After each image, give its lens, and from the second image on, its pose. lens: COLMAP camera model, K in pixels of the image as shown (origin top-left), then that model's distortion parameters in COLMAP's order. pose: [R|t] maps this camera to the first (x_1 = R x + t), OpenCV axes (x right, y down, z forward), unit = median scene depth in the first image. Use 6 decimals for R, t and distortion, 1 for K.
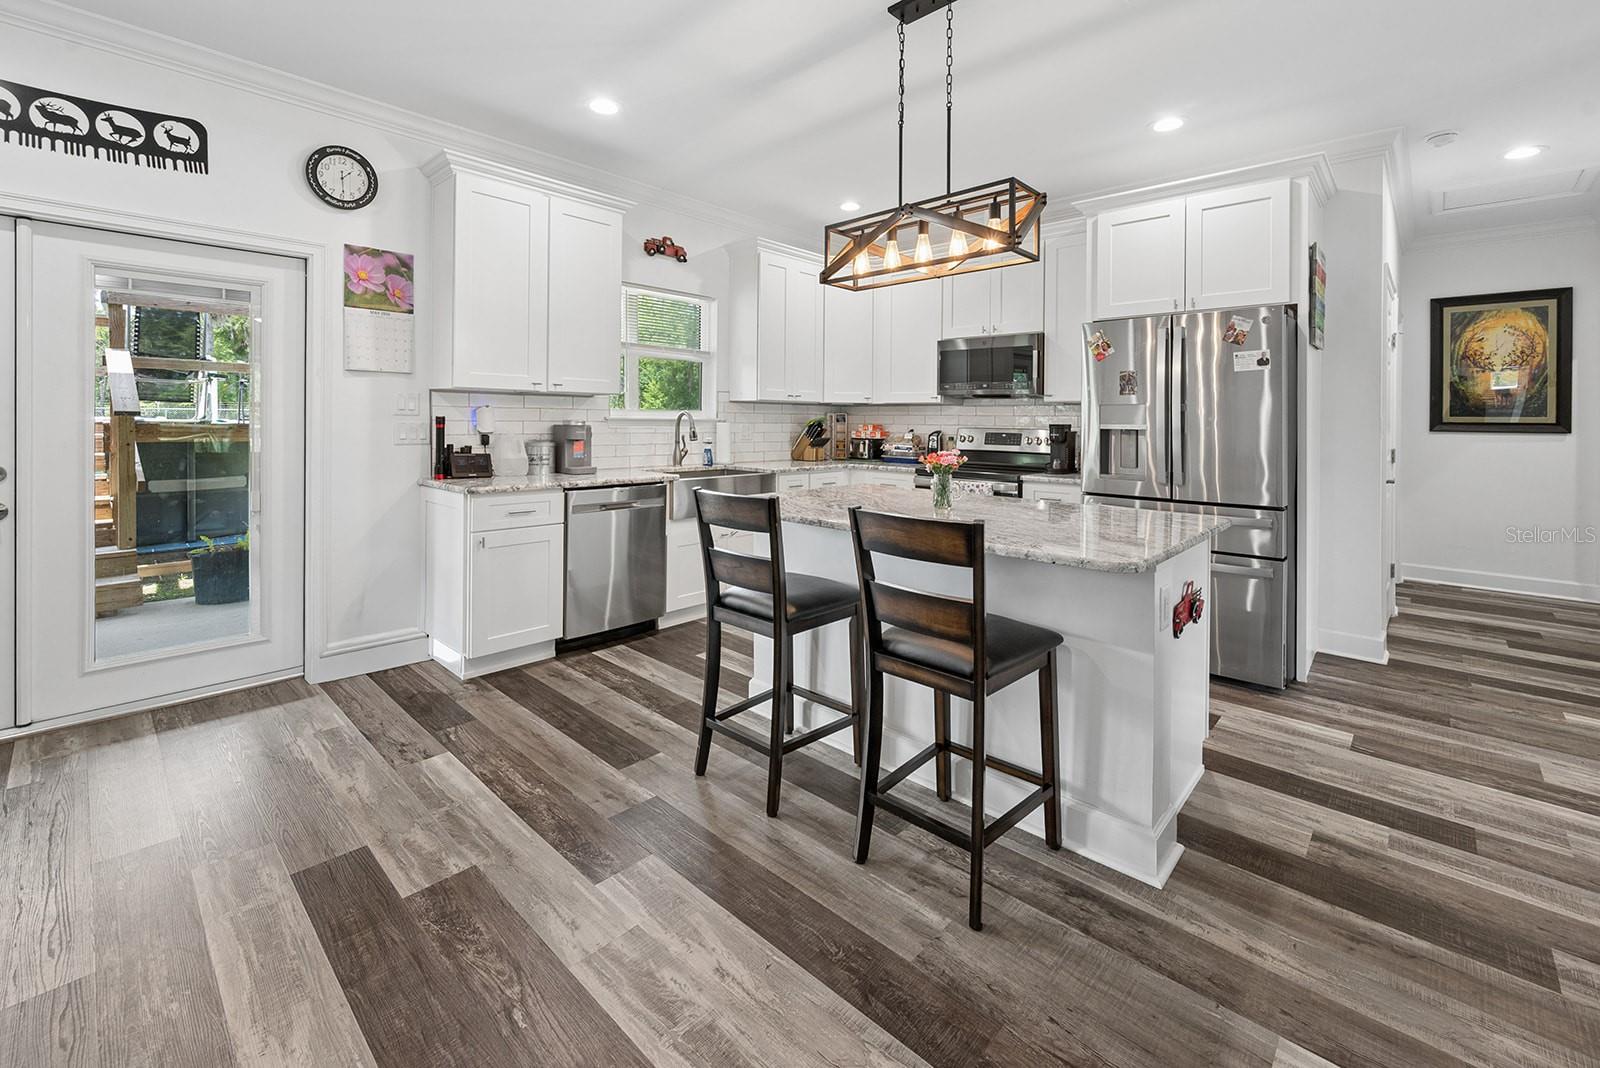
lens RADIAL K [[676.5, 0, 809.0], [0, 676.5, 418.4], [0, 0, 1]] dist [-0.003097, 0.000541]
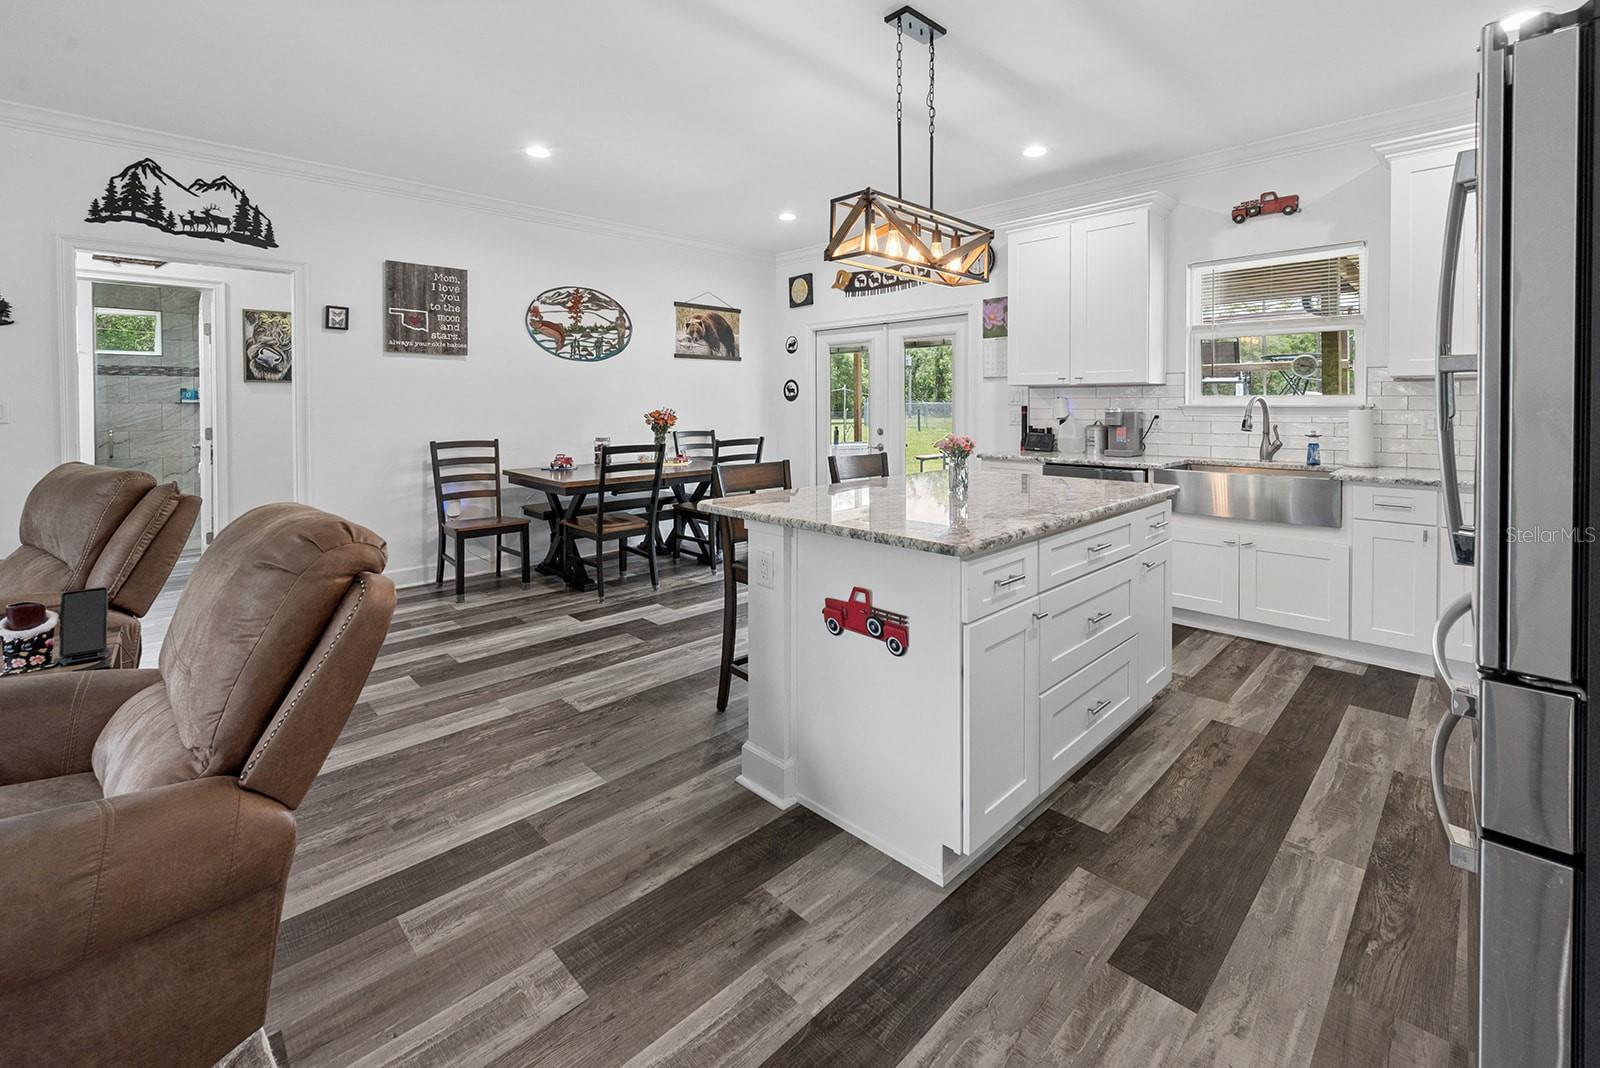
lens RADIAL K [[676.5, 0, 790.1], [0, 676.5, 409.7], [0, 0, 1]] dist [-0.003097, 0.000541]
pose [[-0.061536, -0.003424, -0.998099, 0.928174], [0.004199, 0.999984, -0.003689, 0.008857], [0.998096, -0.004418, -0.061521, 0.621691]]
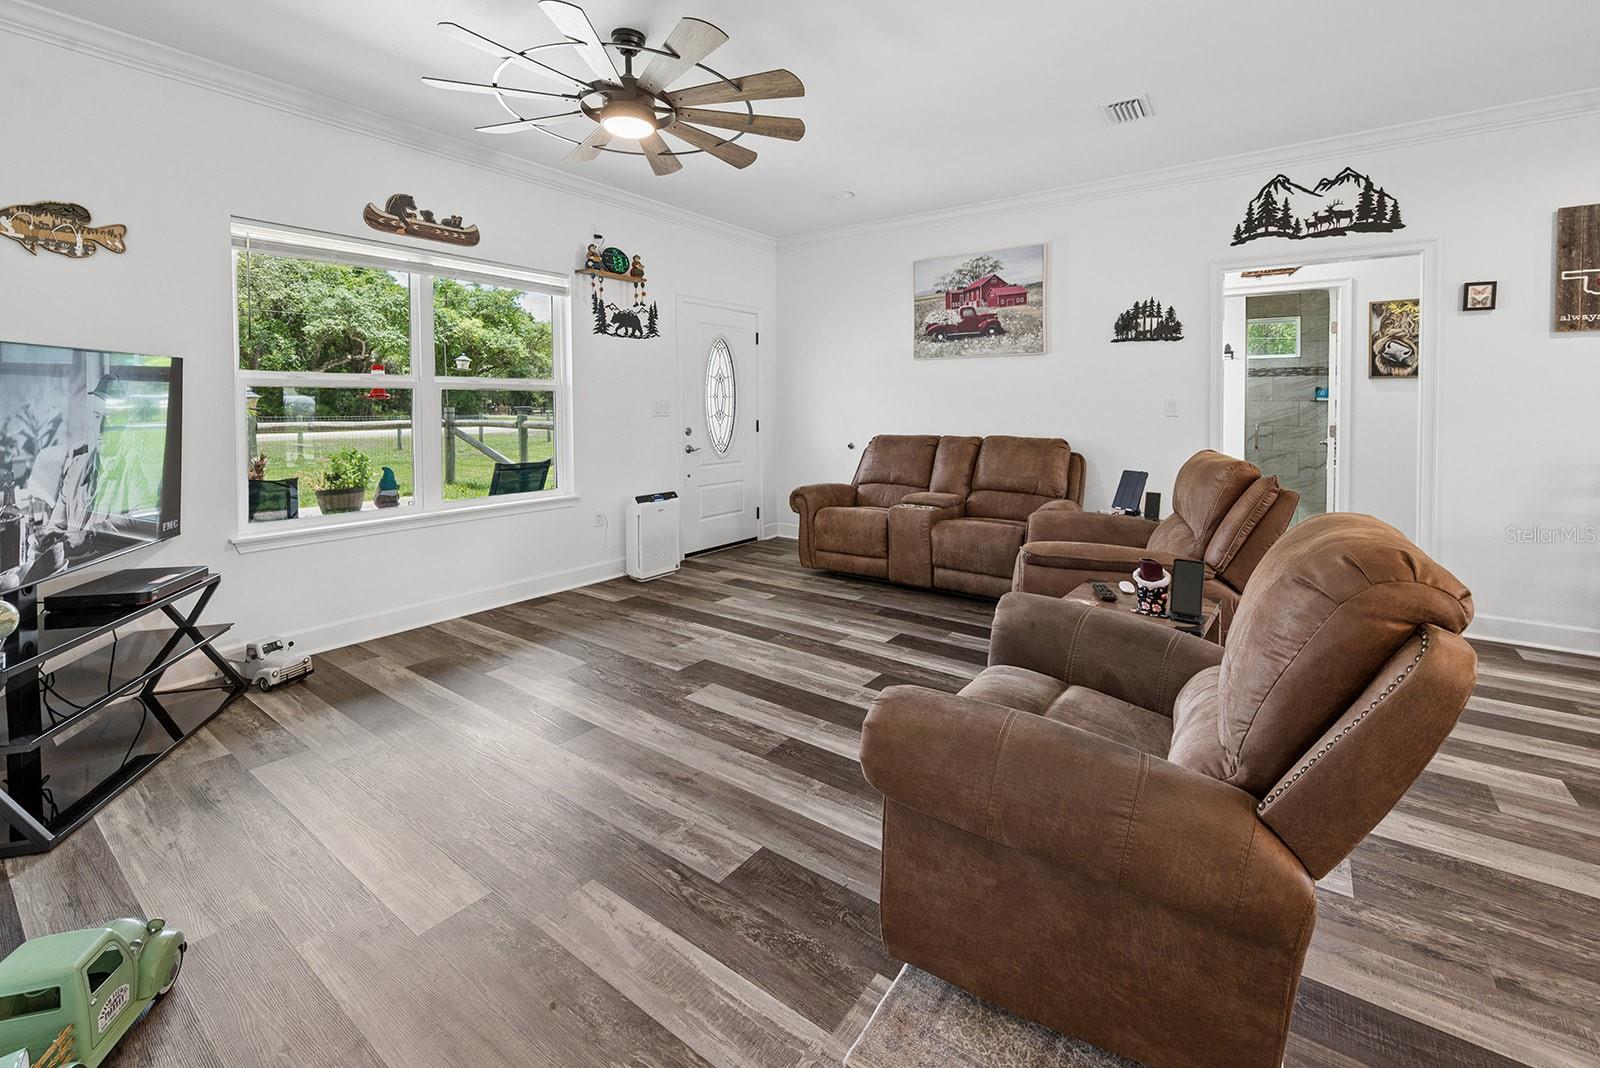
lens RADIAL K [[676.5, 0, 814.7], [0, 676.5, 418.9], [0, 0, 1]] dist [-0.003097, 0.000541]
pose [[-0.992894, -0.009124, -0.118652, 0.847350], [-0.011343, 0.999773, 0.018036, 0.009774], [0.118461, 0.019254, -0.992772, 0.605386]]
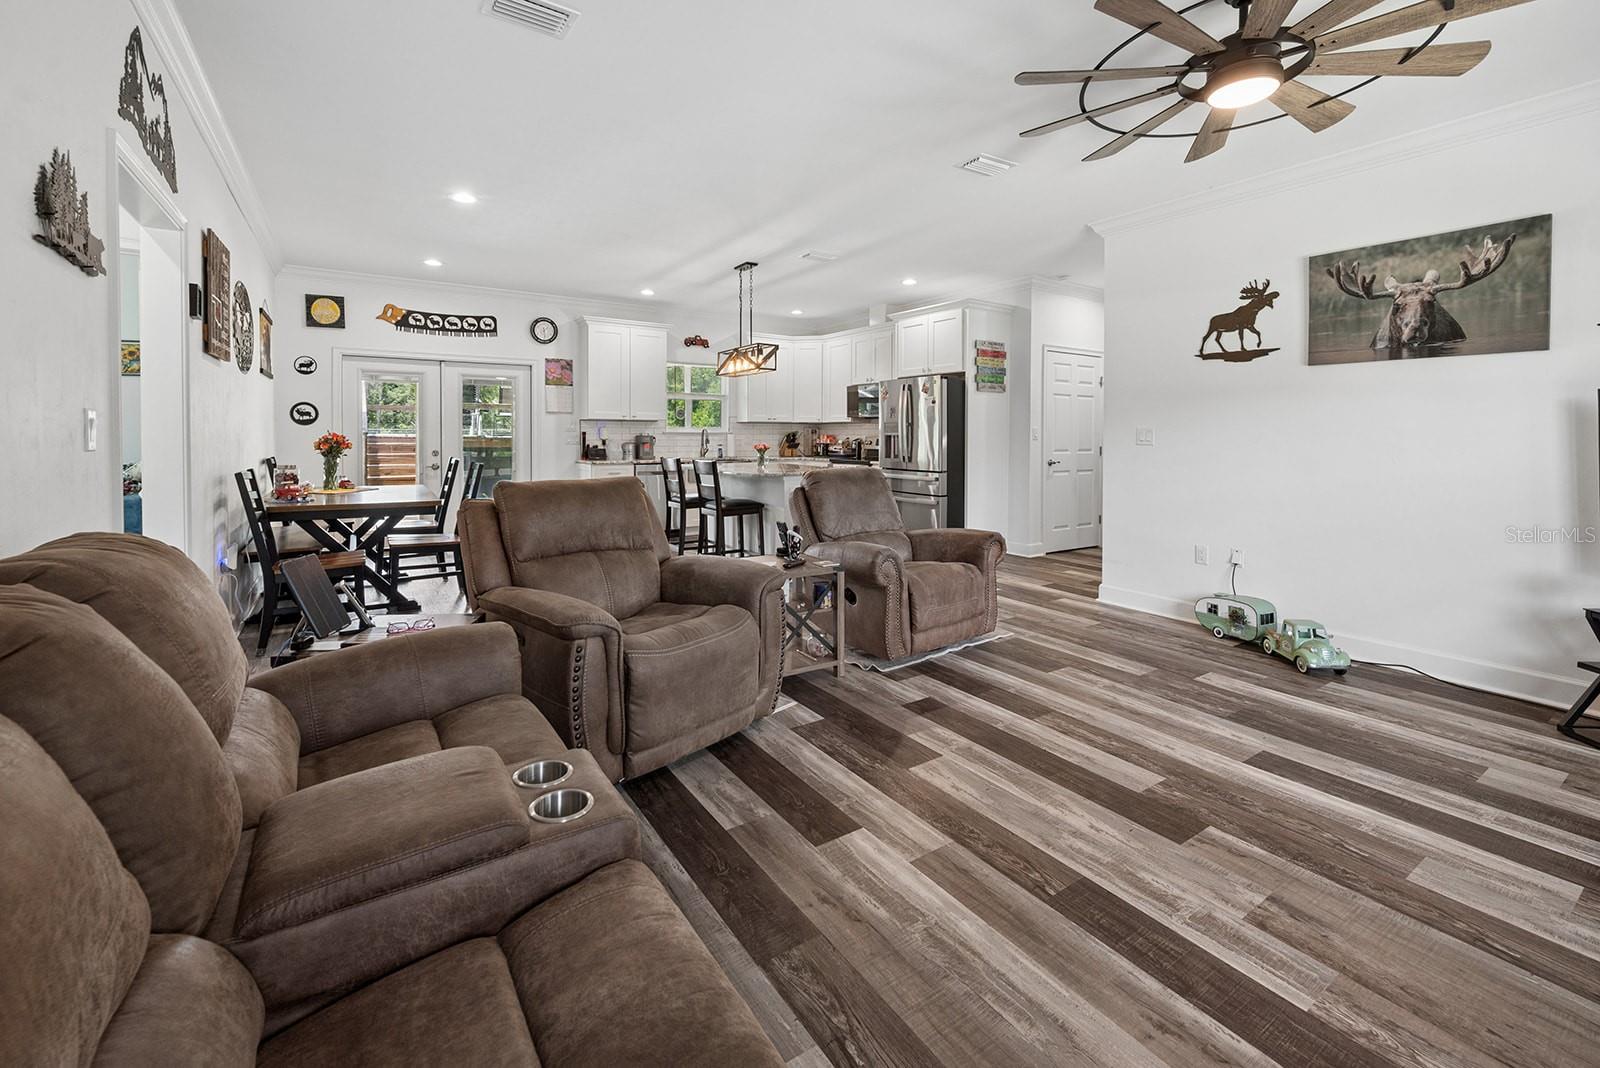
lens RADIAL K [[676.5, 0, 801.9], [0, 676.5, 431.6], [0, 0, 1]] dist [-0.003097, 0.000541]
pose [[0.970581, -0.009303, -0.240595, 0.710422], [0.008313, 0.999952, -0.005129, 0.014432], [0.240631, 0.002978, 0.970612, -1.021287]]
